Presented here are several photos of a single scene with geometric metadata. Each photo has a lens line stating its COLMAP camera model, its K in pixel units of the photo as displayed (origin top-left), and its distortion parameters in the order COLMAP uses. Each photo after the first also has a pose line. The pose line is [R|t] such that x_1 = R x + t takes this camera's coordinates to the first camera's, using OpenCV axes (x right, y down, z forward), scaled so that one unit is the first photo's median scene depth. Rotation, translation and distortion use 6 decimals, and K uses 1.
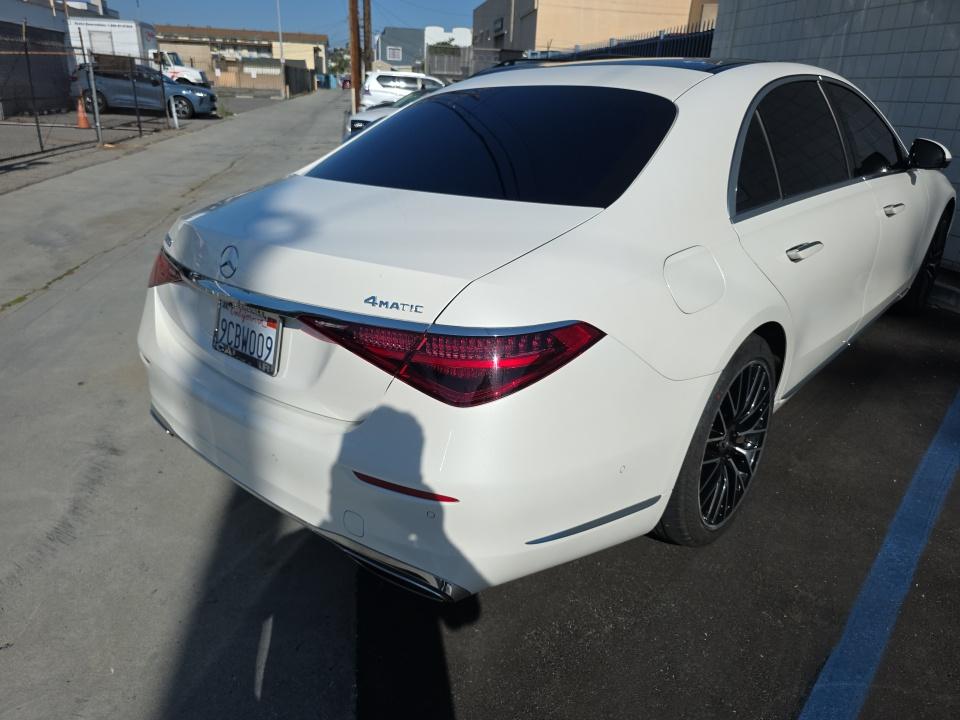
lens RADIAL K [[638.1, 0, 480.3], [0, 638.1, 362.6], [0, 0, 1]] dist [0.023137, -0.018869]
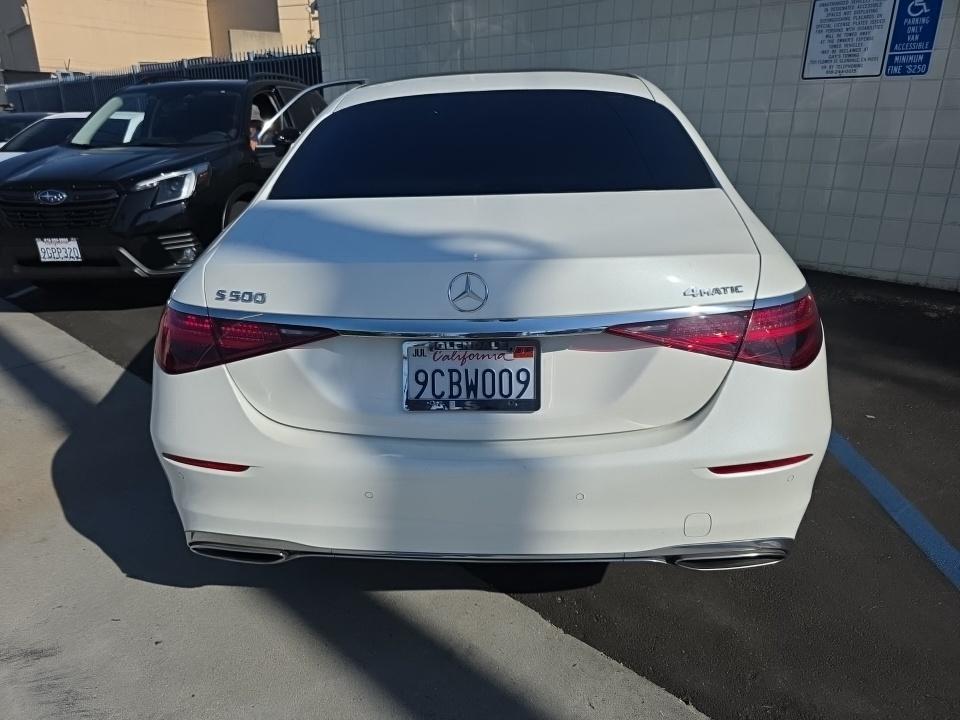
lens RADIAL K [[638.1, 0, 479.8], [0, 638.1, 356.2], [0, 0, 1]] dist [0.023137, -0.018869]
pose [[0.797036, -0.233157, 0.557110, -0.803648], [0.255399, 0.966052, 0.038915, -0.098920], [-0.547271, 0.111269, 0.829526, 0.299054]]
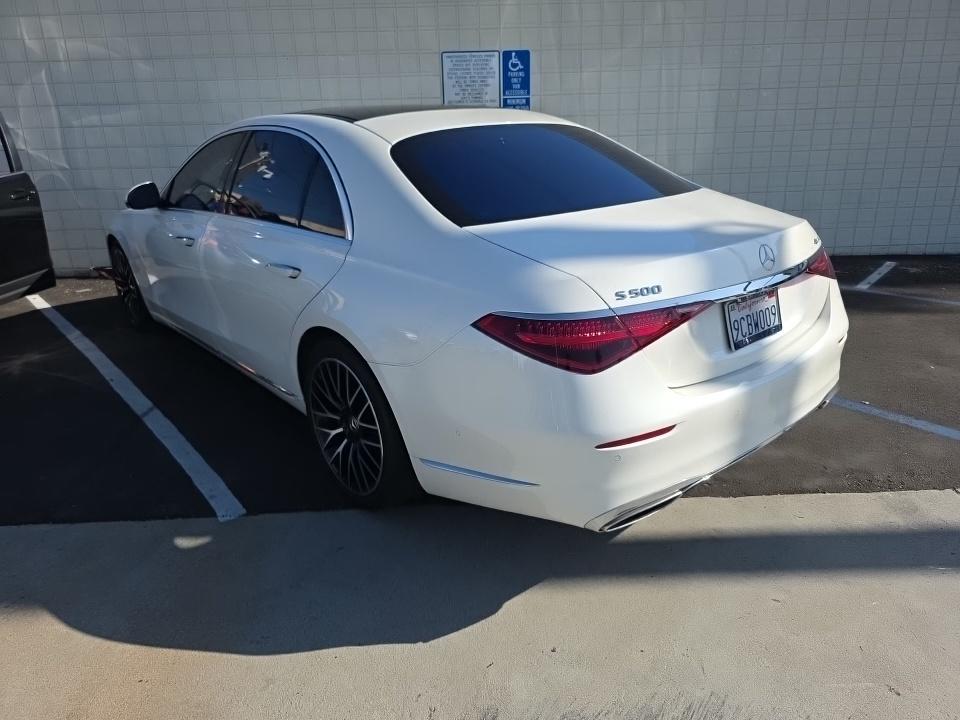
lens RADIAL K [[638.1, 0, 482.7], [0, 638.1, 361.3], [0, 0, 1]] dist [0.023137, -0.018869]
pose [[0.172073, -0.344029, 0.923057, -1.590983], [0.410132, 0.876979, 0.250400, -0.483985], [-0.895647, 0.335488, 0.292002, 1.122032]]
